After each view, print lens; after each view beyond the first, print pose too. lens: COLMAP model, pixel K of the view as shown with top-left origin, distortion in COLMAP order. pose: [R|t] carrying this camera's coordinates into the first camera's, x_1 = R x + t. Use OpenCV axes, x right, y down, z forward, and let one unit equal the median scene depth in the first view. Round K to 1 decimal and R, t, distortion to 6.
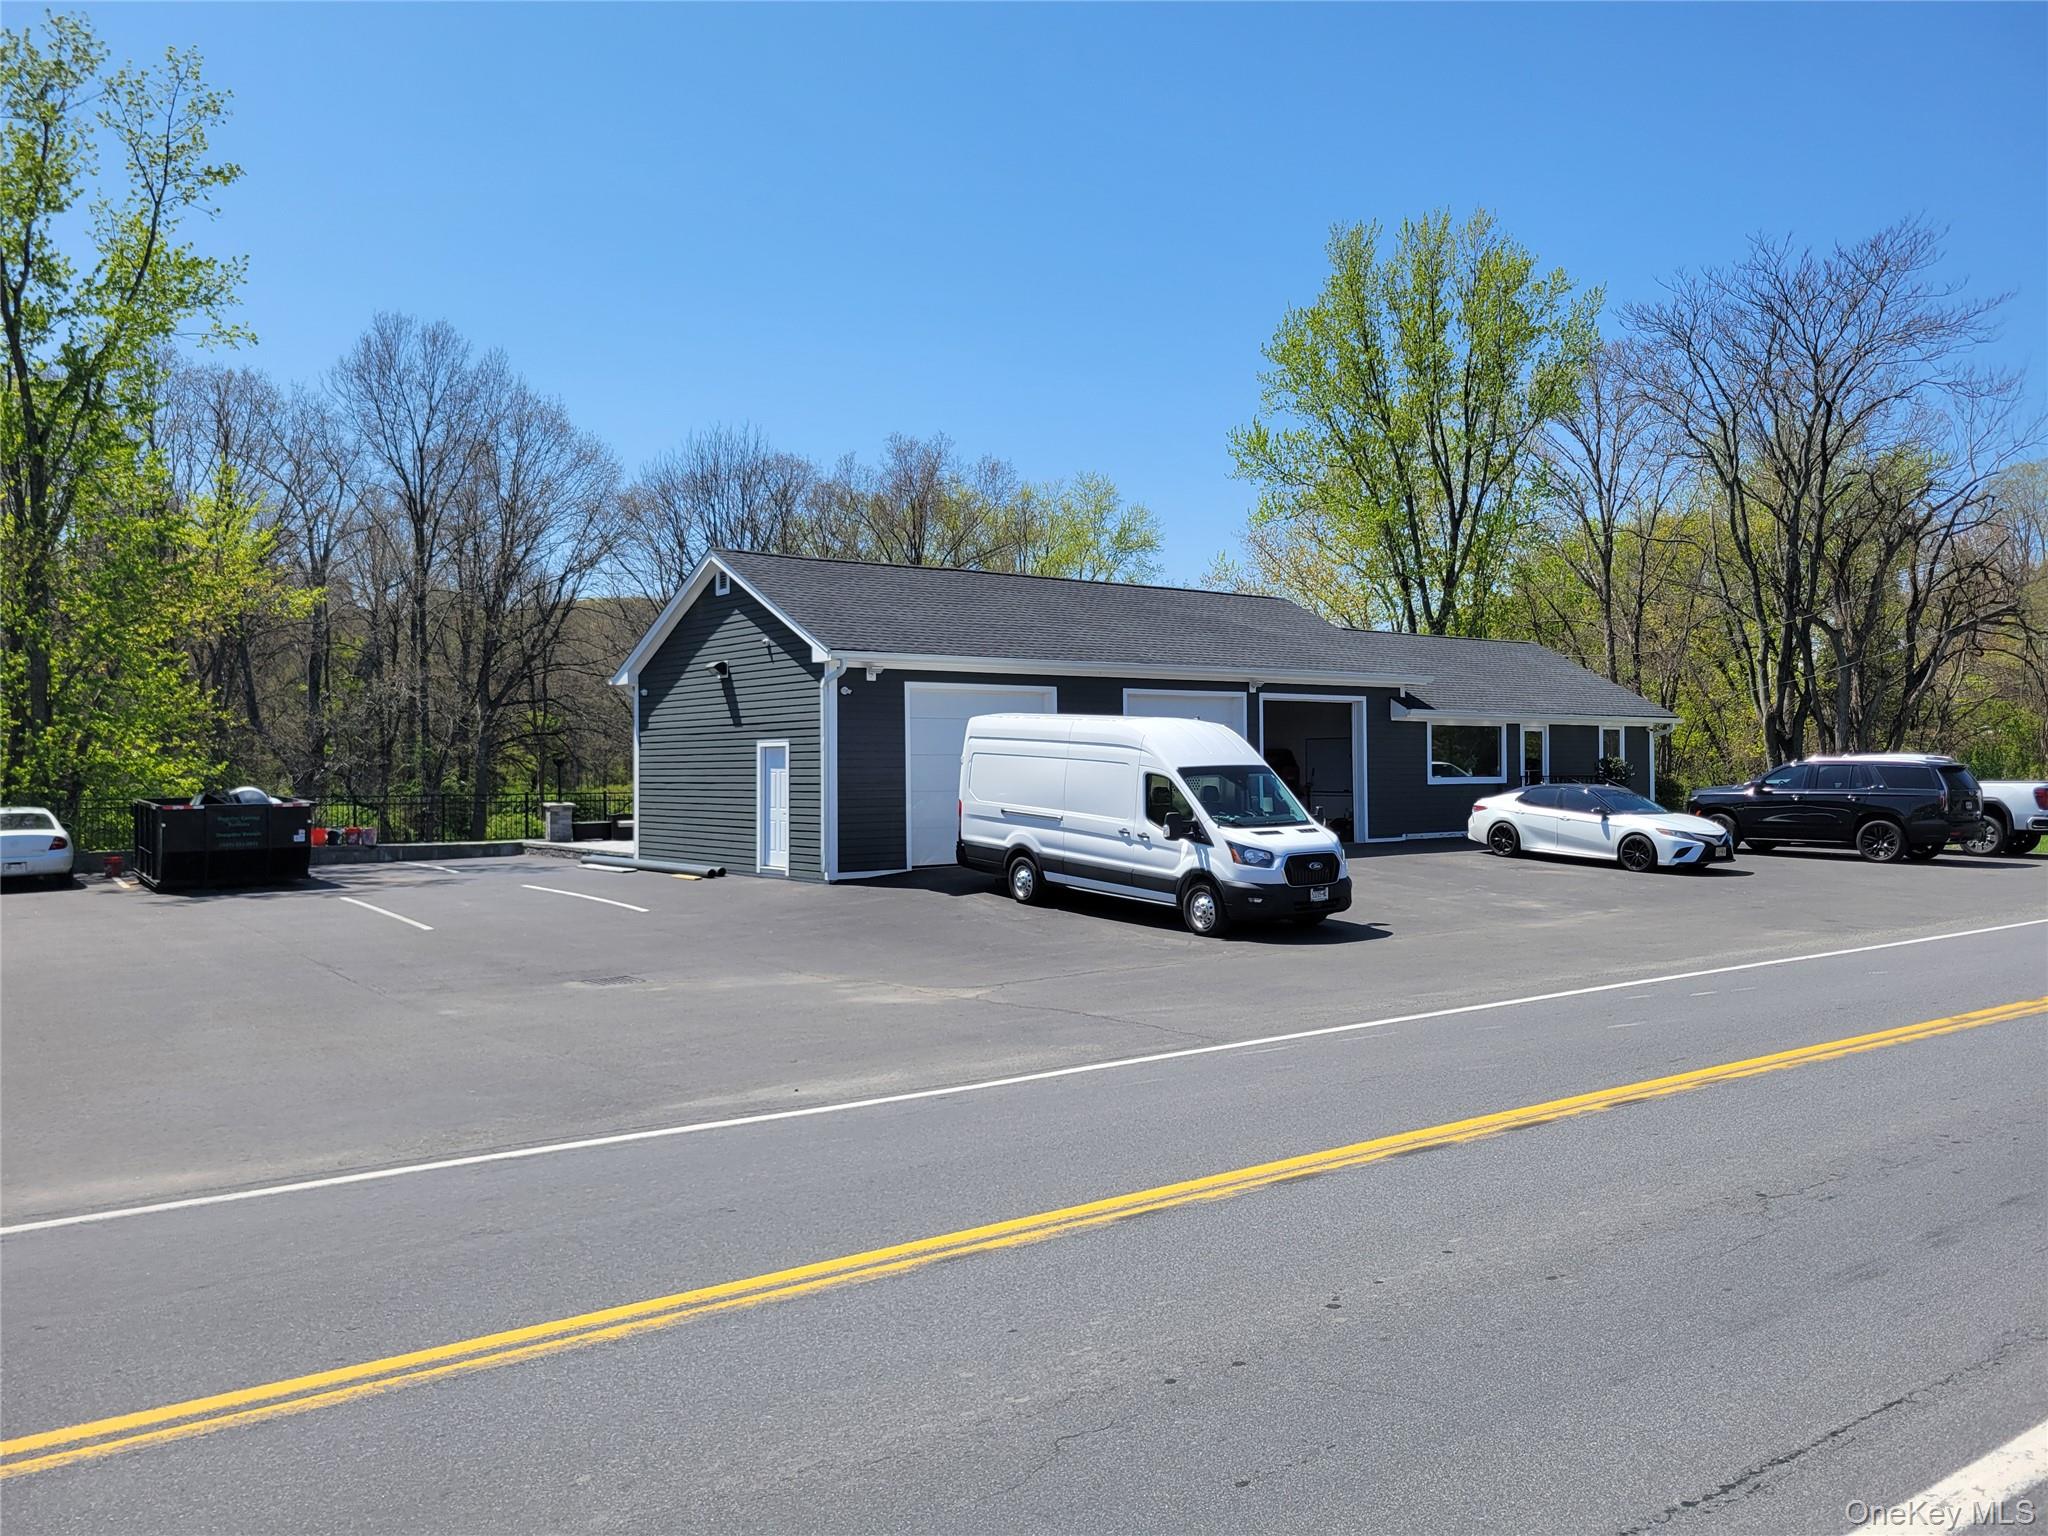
lens RADIAL K [[1533.1, 0, 1024.0], [0, 1533.1, 768.0], [0, 0, 1]] dist [0.027169, -0.003975]
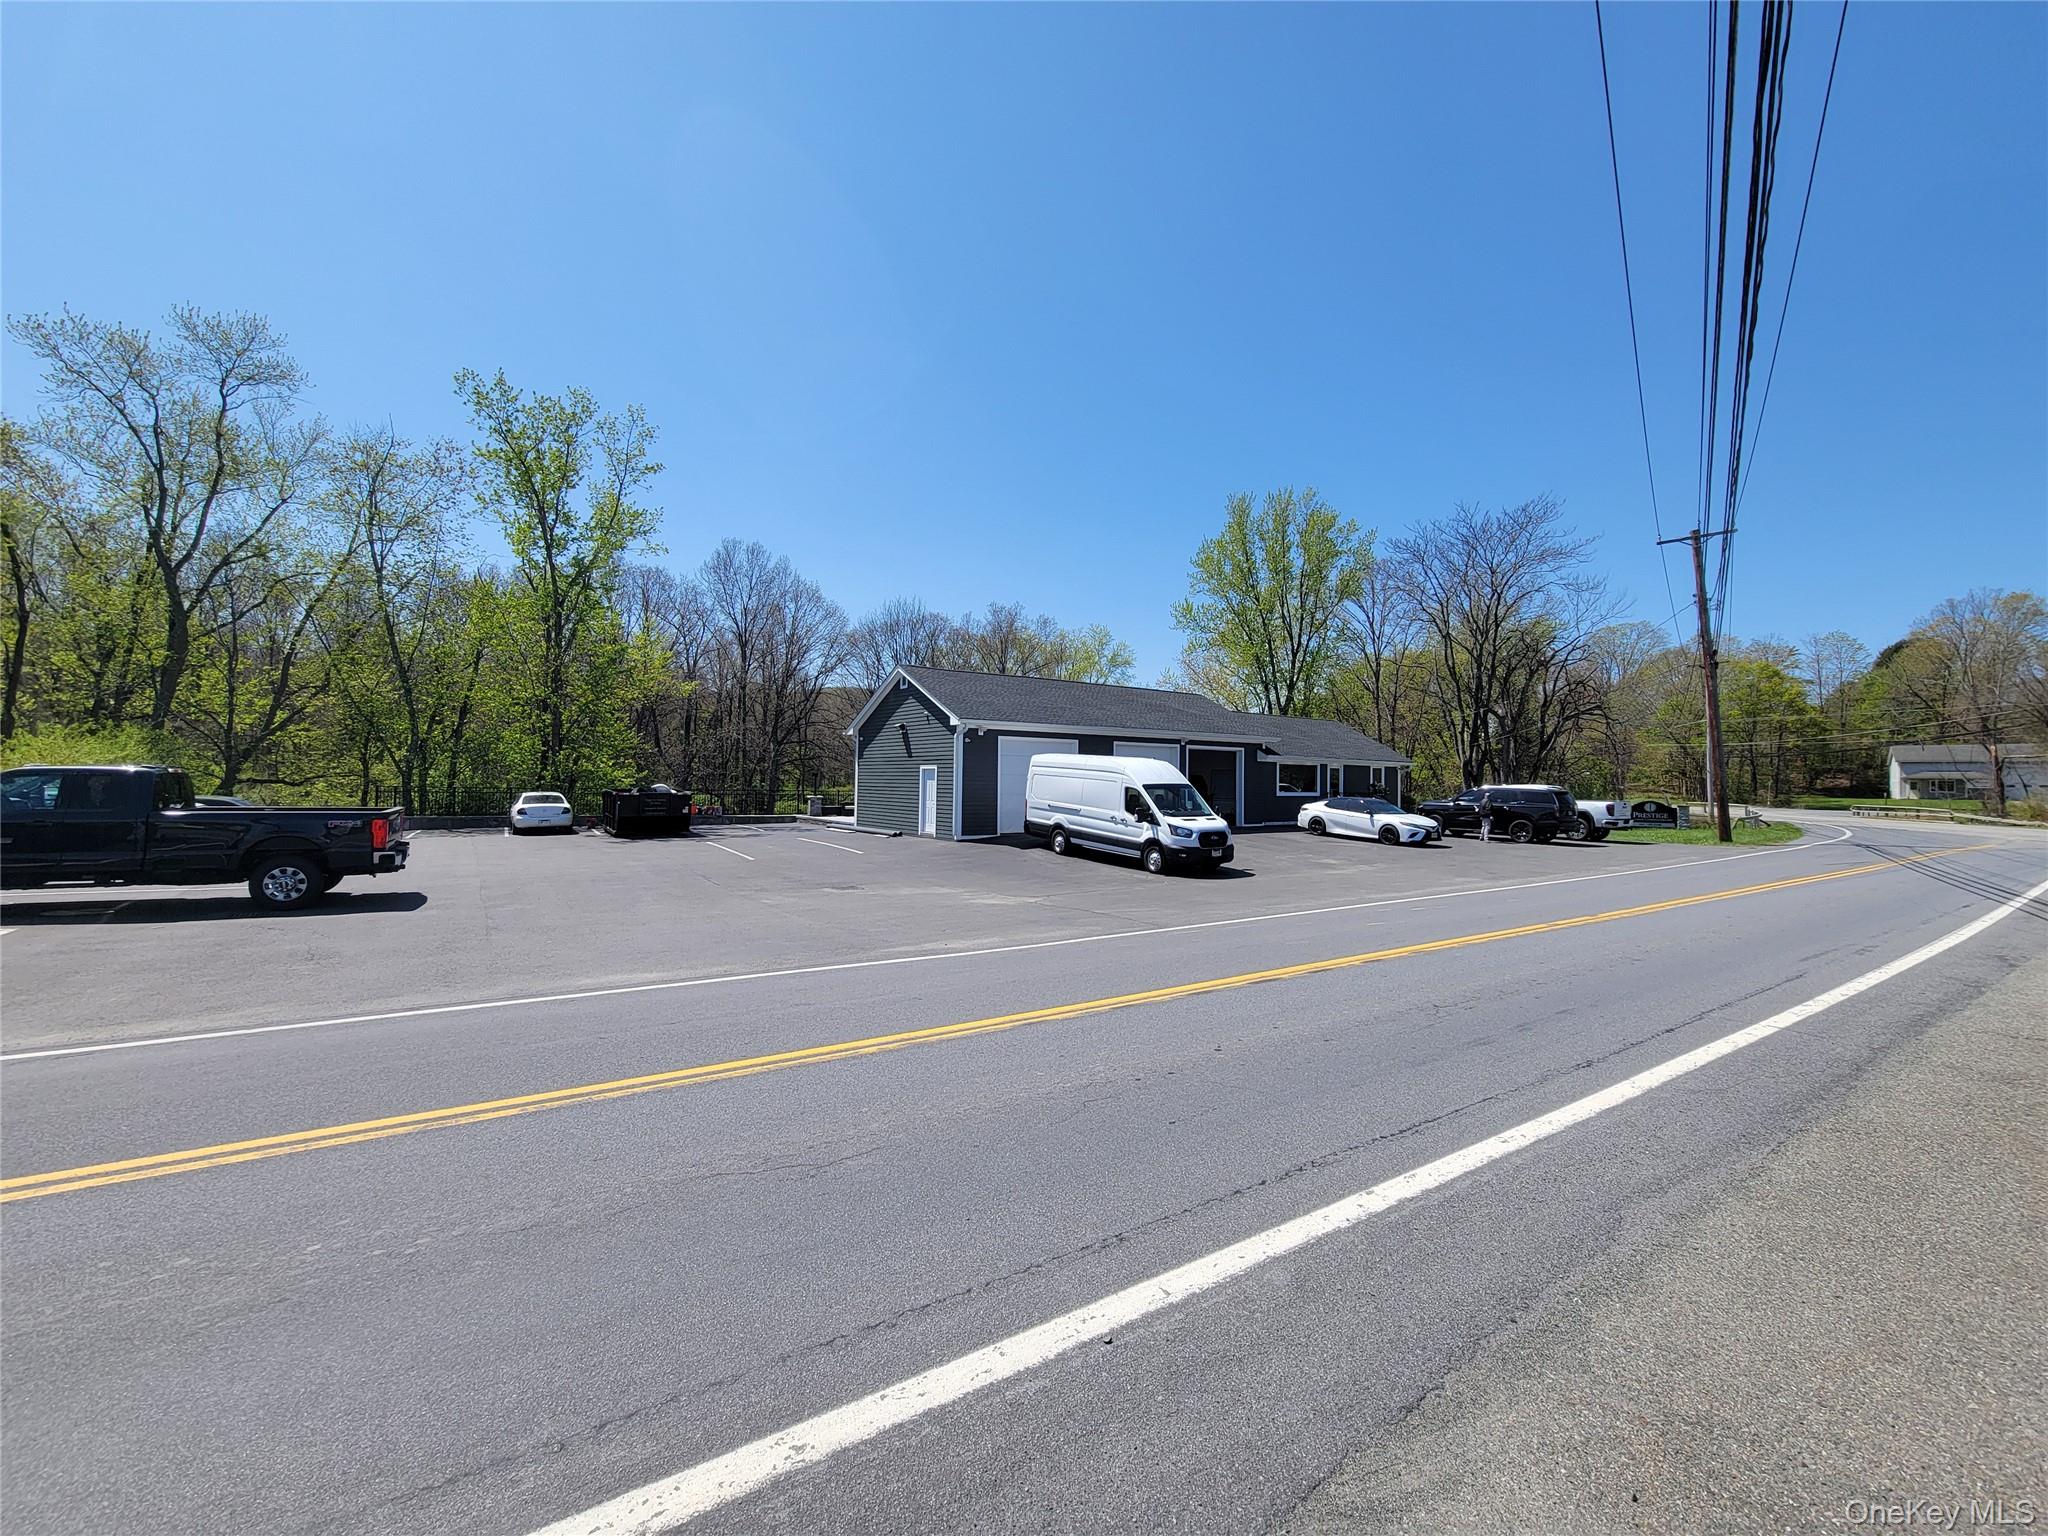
lens RADIAL K [[831.0, 0, 1024.0], [0, 831.0, 768.0], [0, 0, 1]] dist [0.001469, -0.000009]
pose [[0.999000, 0.019939, -0.040015, -0.003211], [-0.020603, 0.999655, -0.016273, -0.000317], [0.039676, 0.017081, 0.999067, -0.019484]]
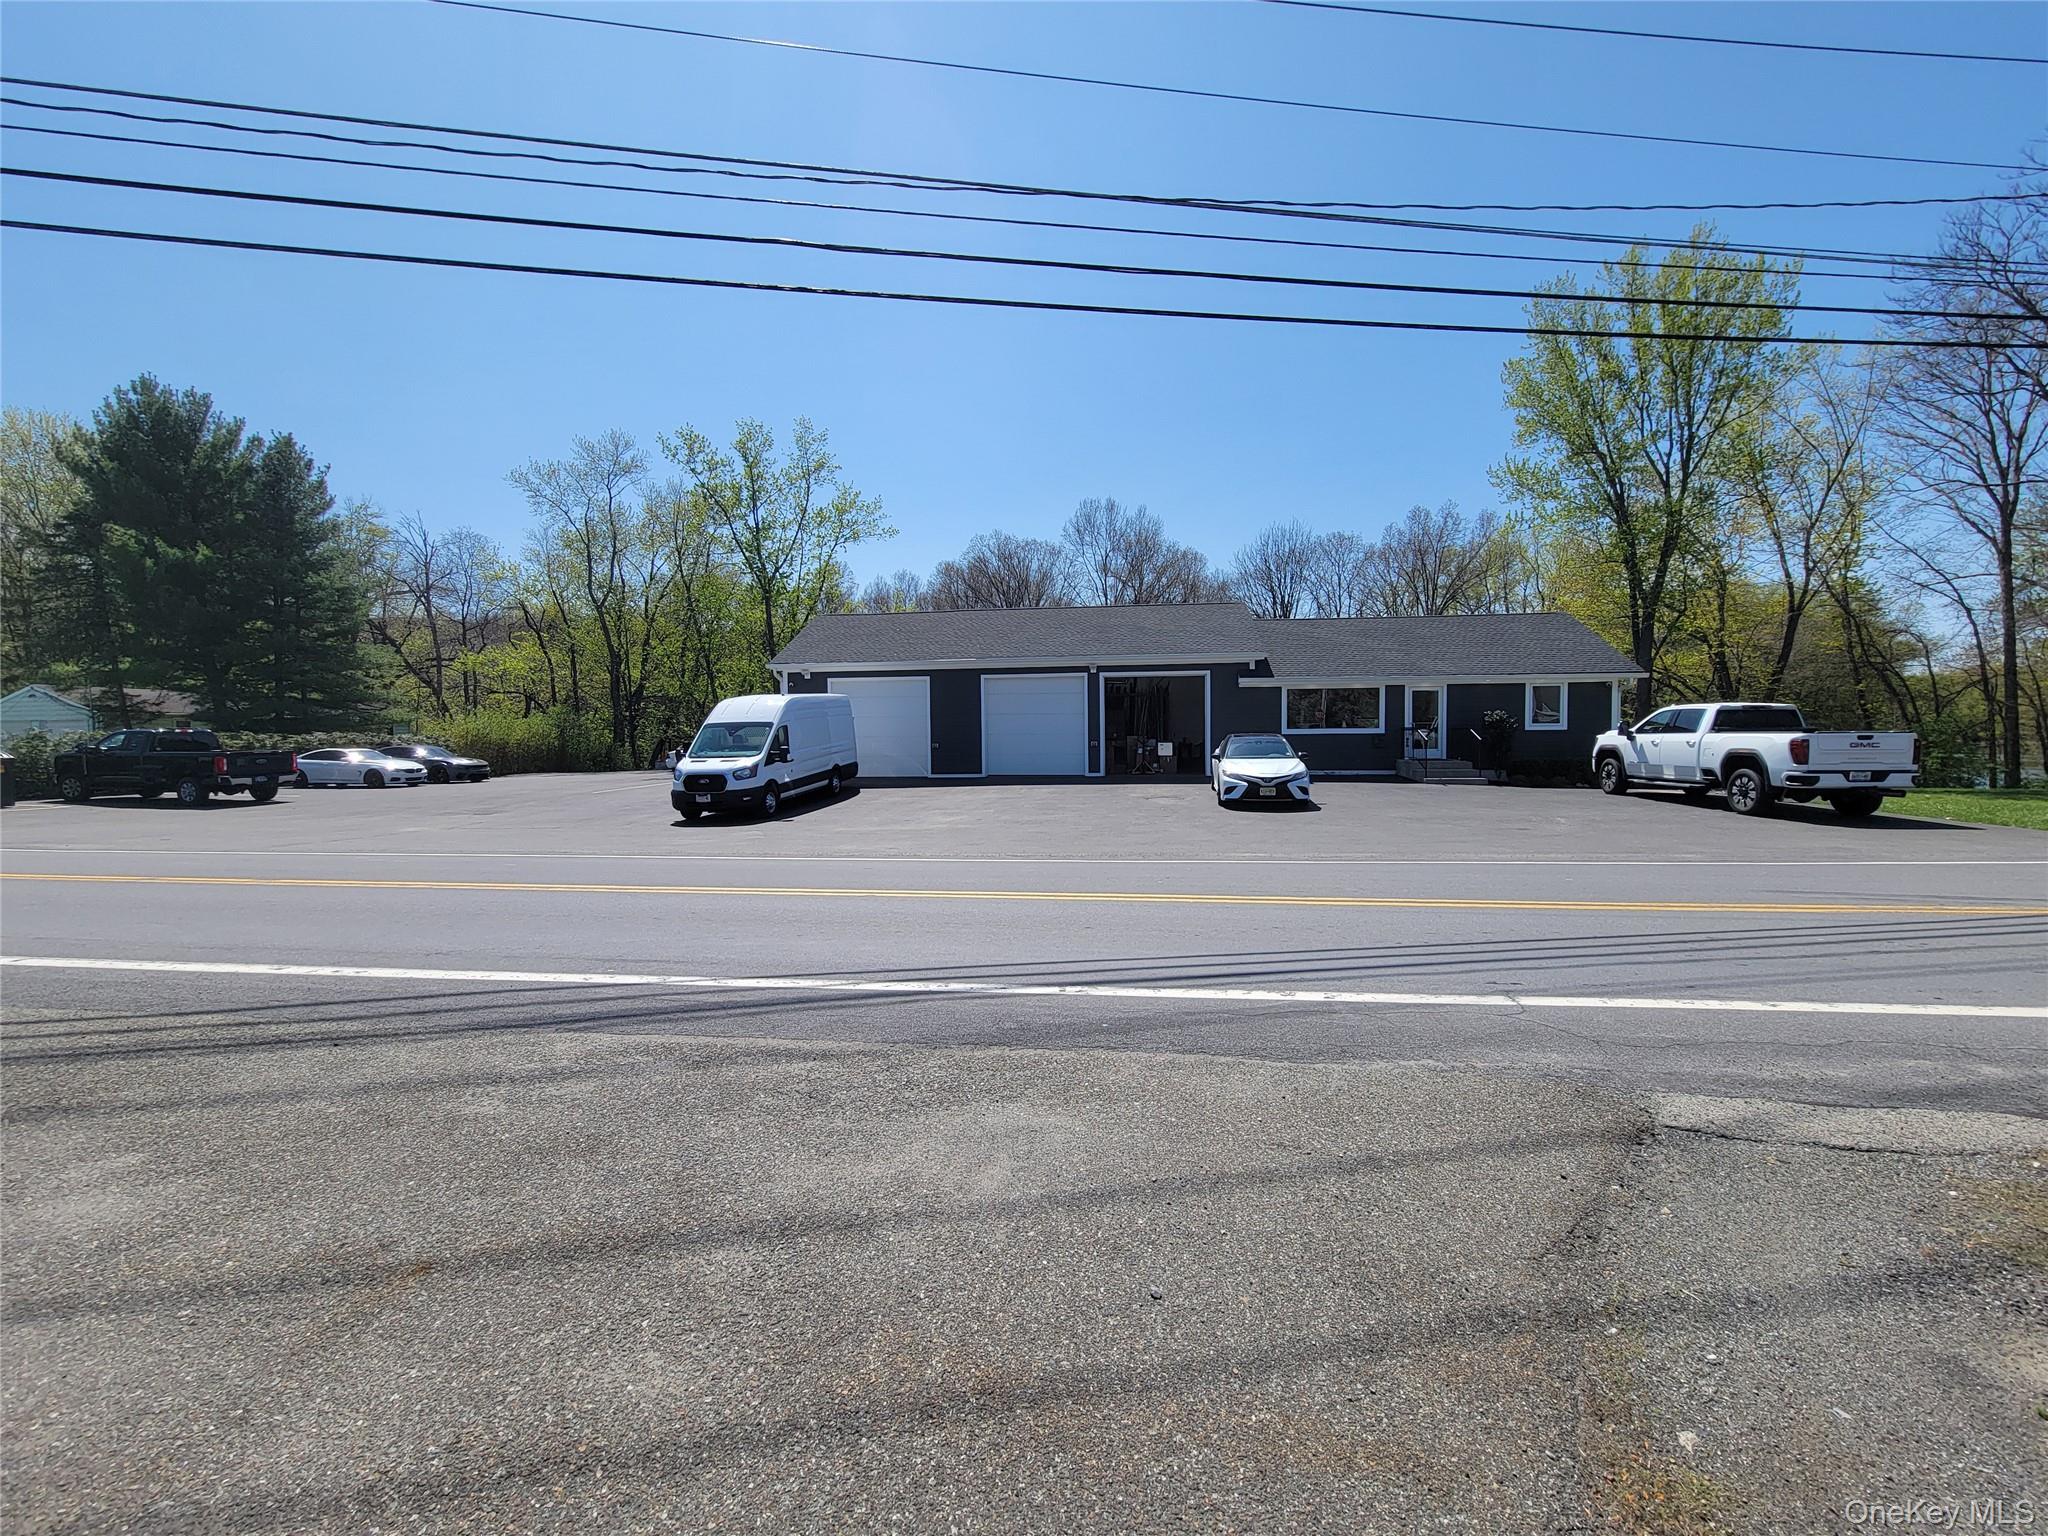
lens RADIAL K [[824.2, 0, 1024.0], [0, 824.2, 768.0], [0, 0, 1]] dist [0.000130, -0.000382]
pose [[0.717014, 0.030213, -0.696404, 0.645589], [0.005528, 0.998782, 0.049023, 0.004111], [0.697037, -0.039000, 0.715973, 0.359885]]
